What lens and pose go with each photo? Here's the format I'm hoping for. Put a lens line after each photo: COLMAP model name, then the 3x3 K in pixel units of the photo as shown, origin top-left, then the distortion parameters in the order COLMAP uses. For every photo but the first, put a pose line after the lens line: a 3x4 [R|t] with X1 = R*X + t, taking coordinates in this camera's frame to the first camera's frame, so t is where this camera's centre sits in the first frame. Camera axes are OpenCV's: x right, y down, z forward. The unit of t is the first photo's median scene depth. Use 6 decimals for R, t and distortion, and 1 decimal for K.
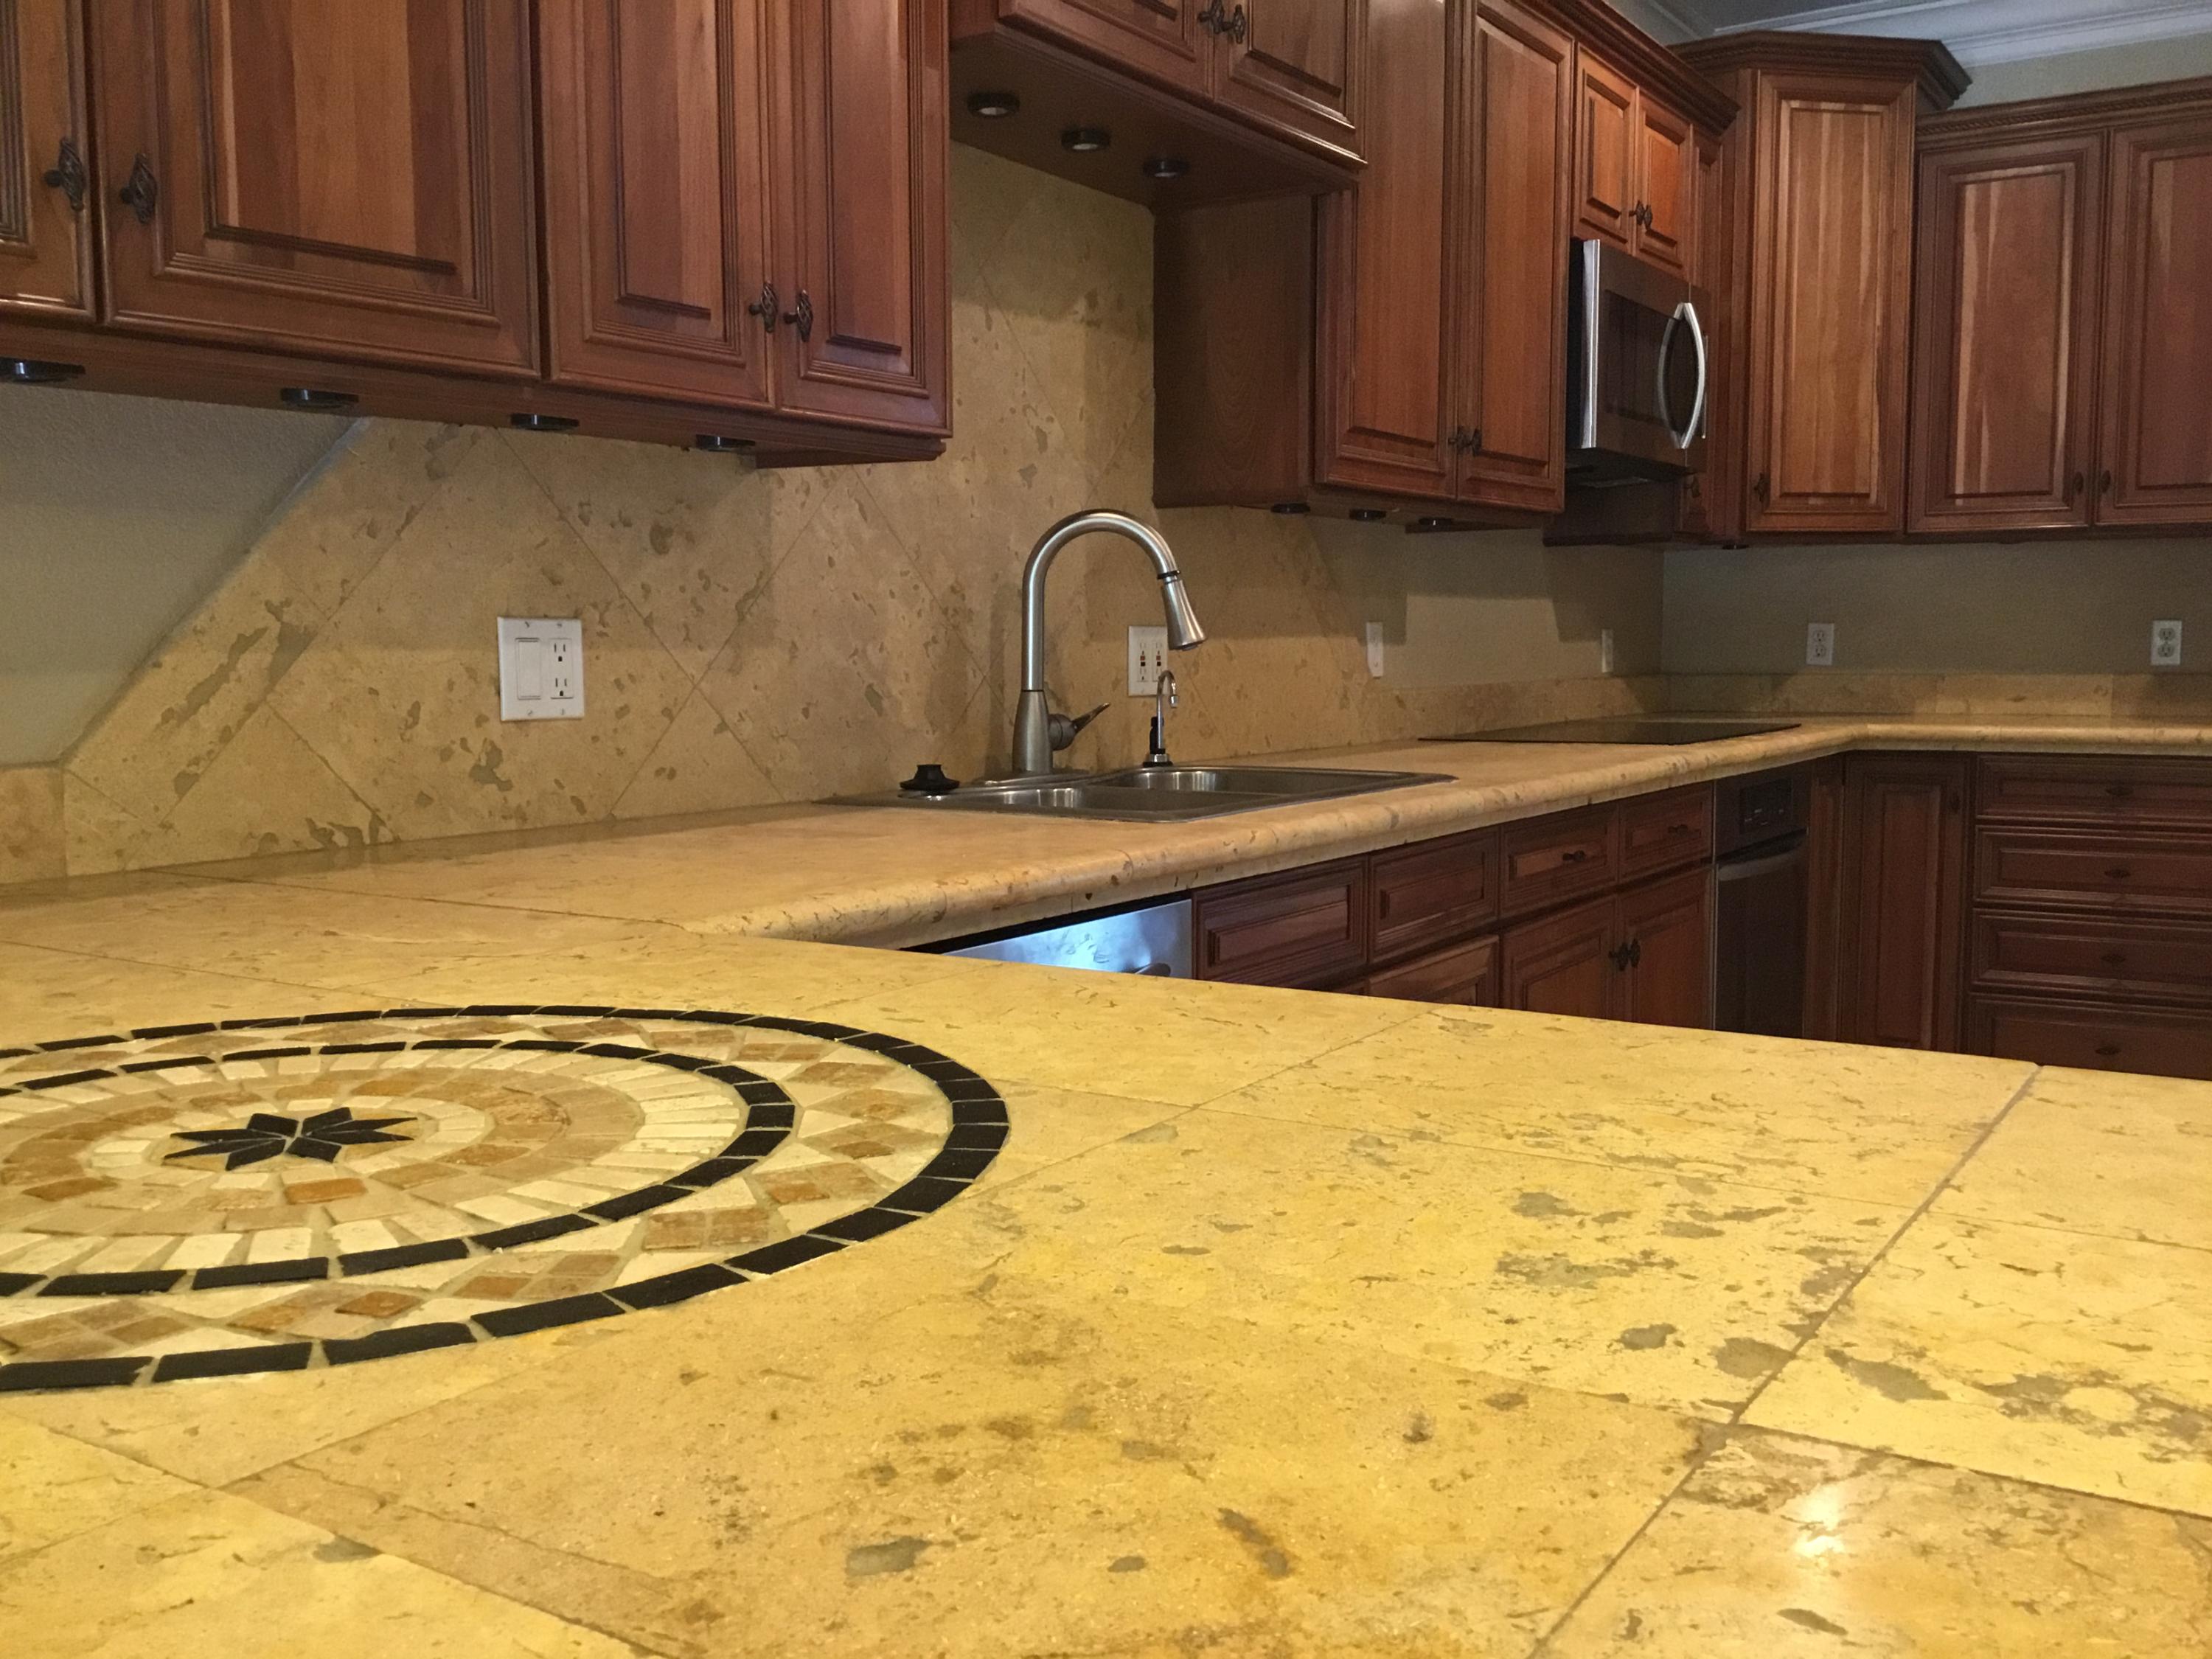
lens RADIAL K [[2008.0, 0, 1097.6], [0, 2008.0, 836.2], [0, 0, 1]] dist [0.128371, -0.263851]
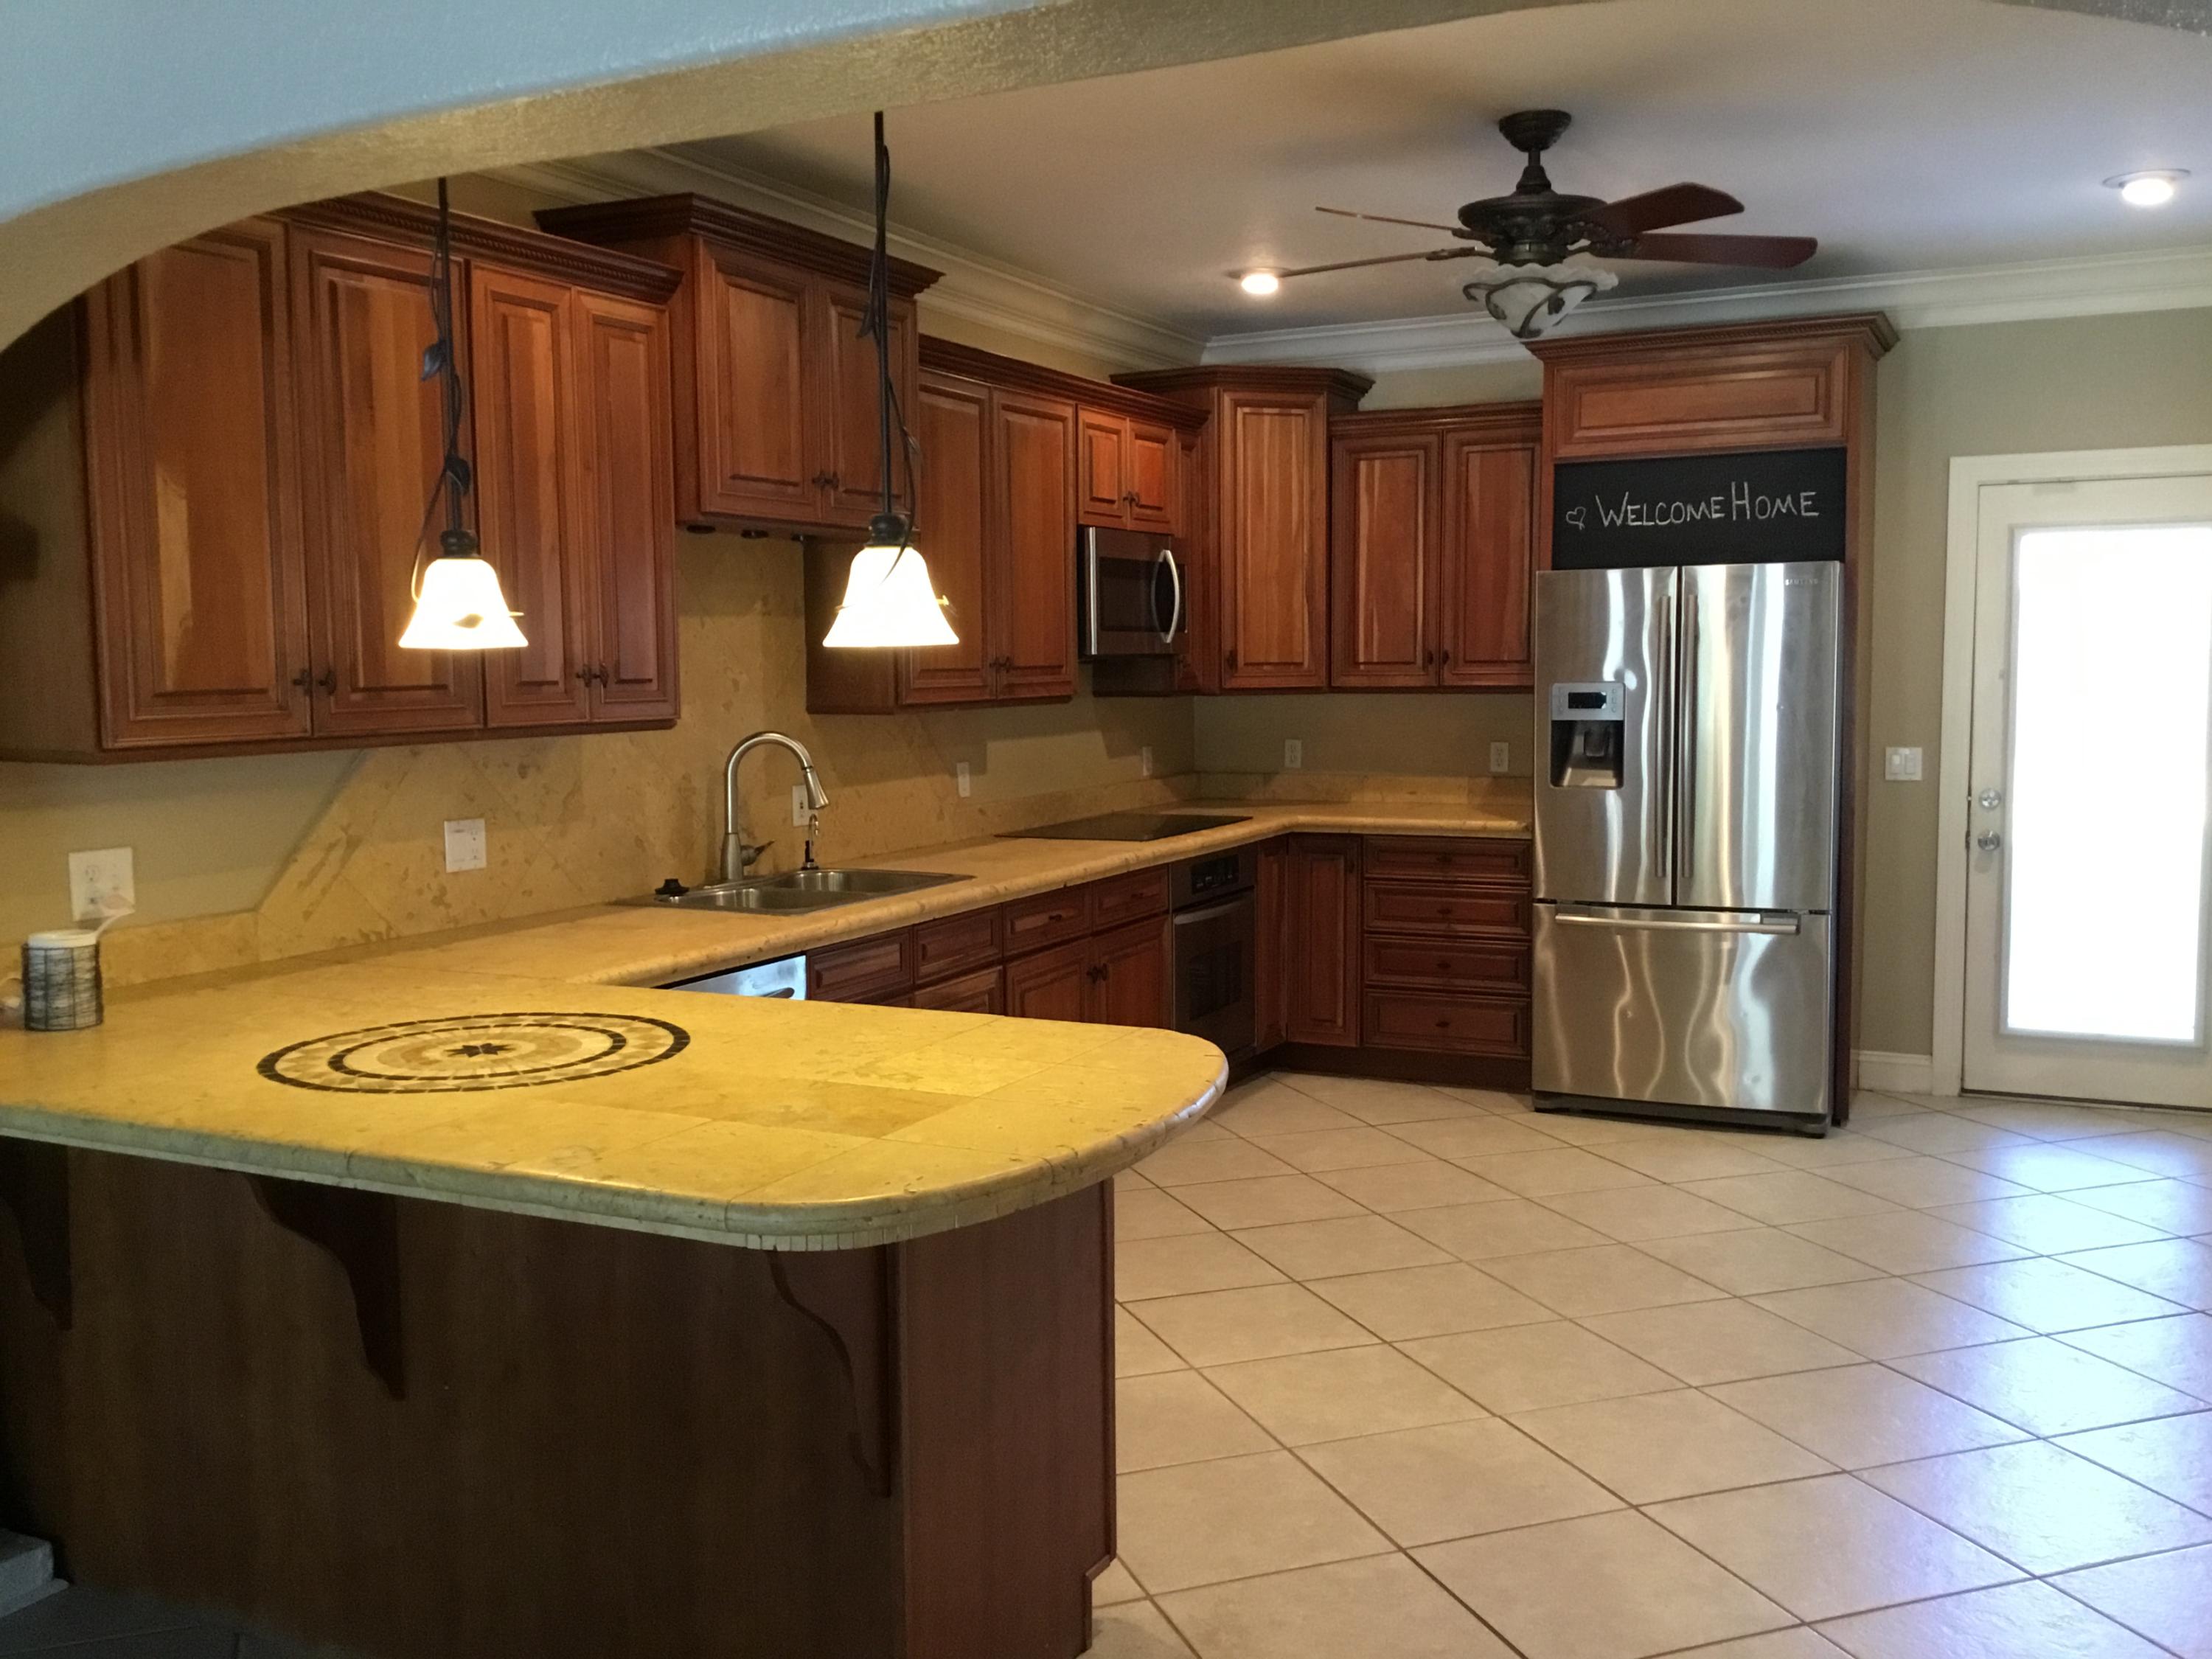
lens RADIAL K [[2008.0, 0, 1097.6], [0, 2008.0, 836.2], [0, 0, 1]] dist [0.128371, -0.263851]
pose [[0.992736, -0.015002, 0.119370, 0.073211], [0.015625, 0.999869, -0.004286, -0.055639], [-0.119290, 0.006120, 0.992841, -0.766752]]
